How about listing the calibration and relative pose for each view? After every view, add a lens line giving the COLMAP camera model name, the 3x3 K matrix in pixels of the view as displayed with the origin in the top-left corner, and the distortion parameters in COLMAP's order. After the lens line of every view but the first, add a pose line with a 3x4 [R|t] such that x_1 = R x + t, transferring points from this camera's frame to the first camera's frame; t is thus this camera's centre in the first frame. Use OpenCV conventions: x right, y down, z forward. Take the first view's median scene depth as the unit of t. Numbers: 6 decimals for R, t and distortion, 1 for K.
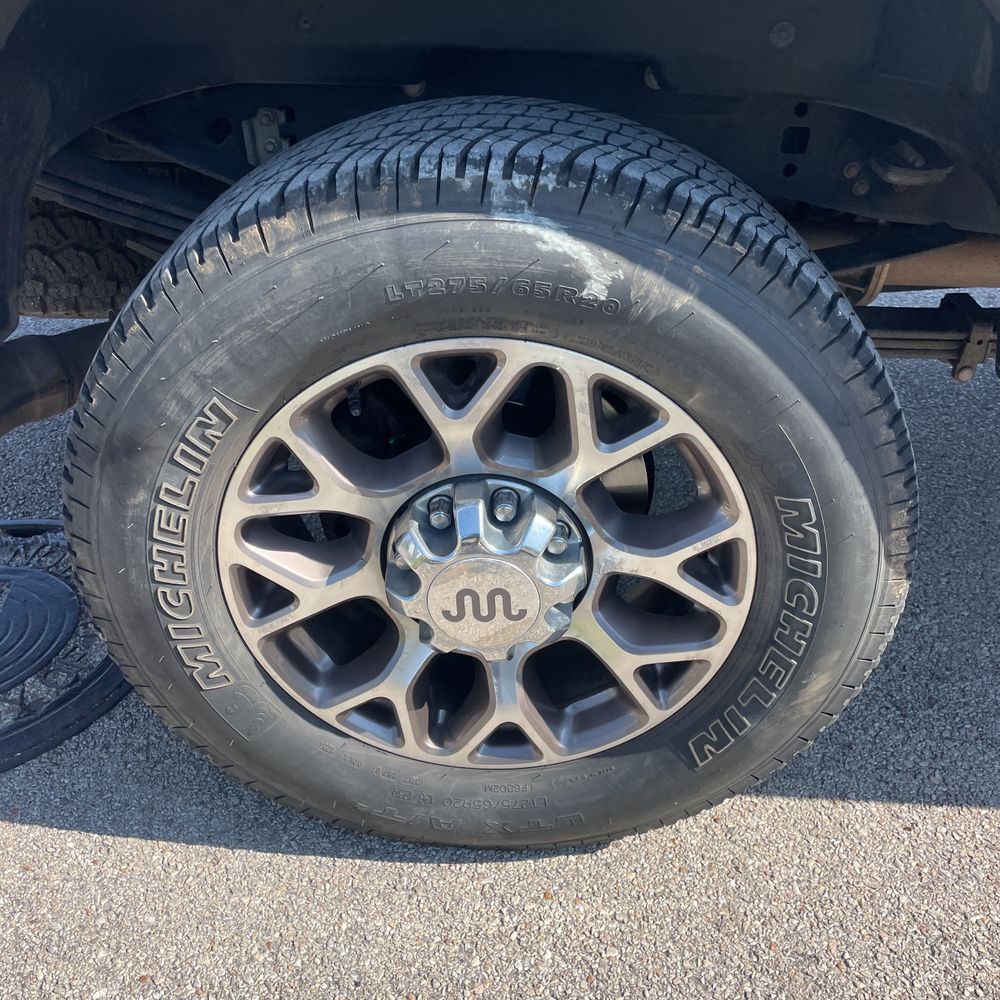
lens RADIAL K [[1006.0, 0, 485.3], [0, 1006.0, 497.3], [0, 0, 1]] dist [0.089904, -0.115910]
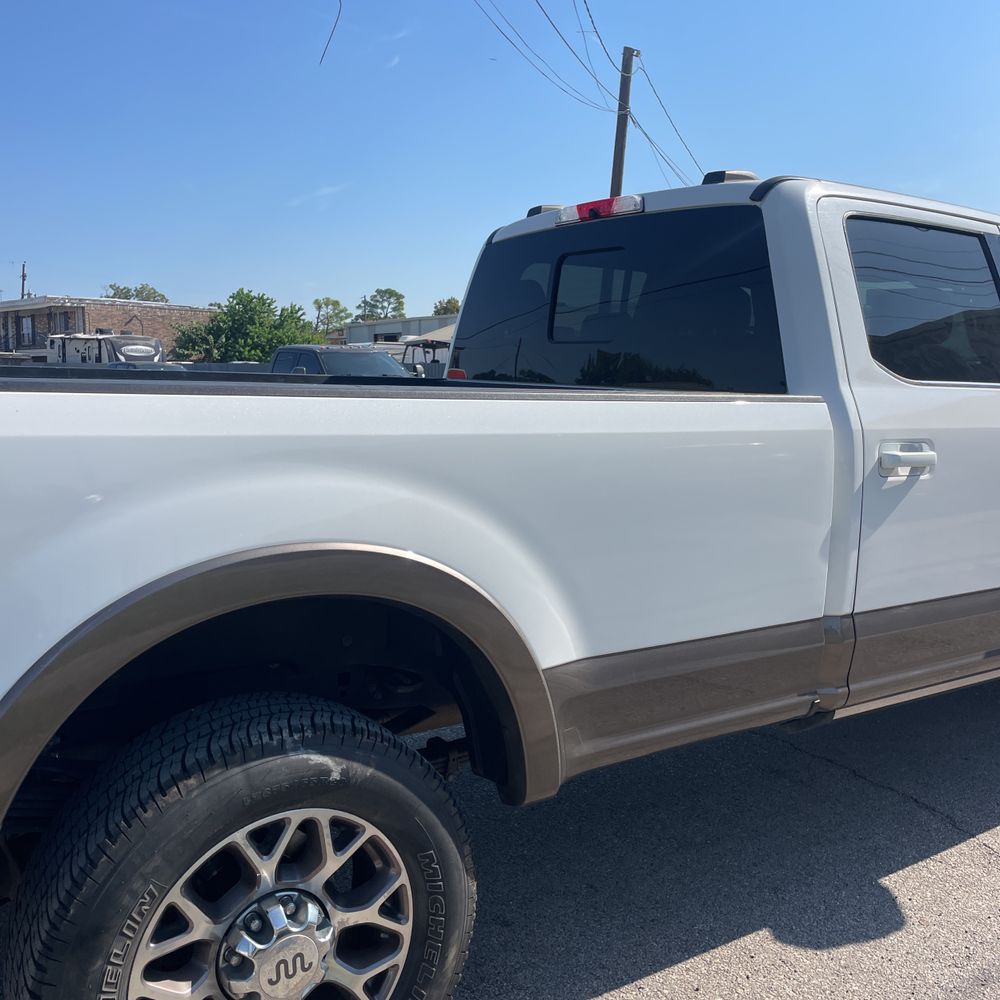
lens RADIAL K [[1006.0, 0, 485.3], [0, 1006.0, 497.3], [0, 0, 1]] dist [0.089904, -0.115910]
pose [[0.803869, -0.073696, 0.590223, -0.809249], [0.318572, 0.891316, -0.322595, 0.065024], [-0.502301, 0.447353, 0.739979, -0.980247]]
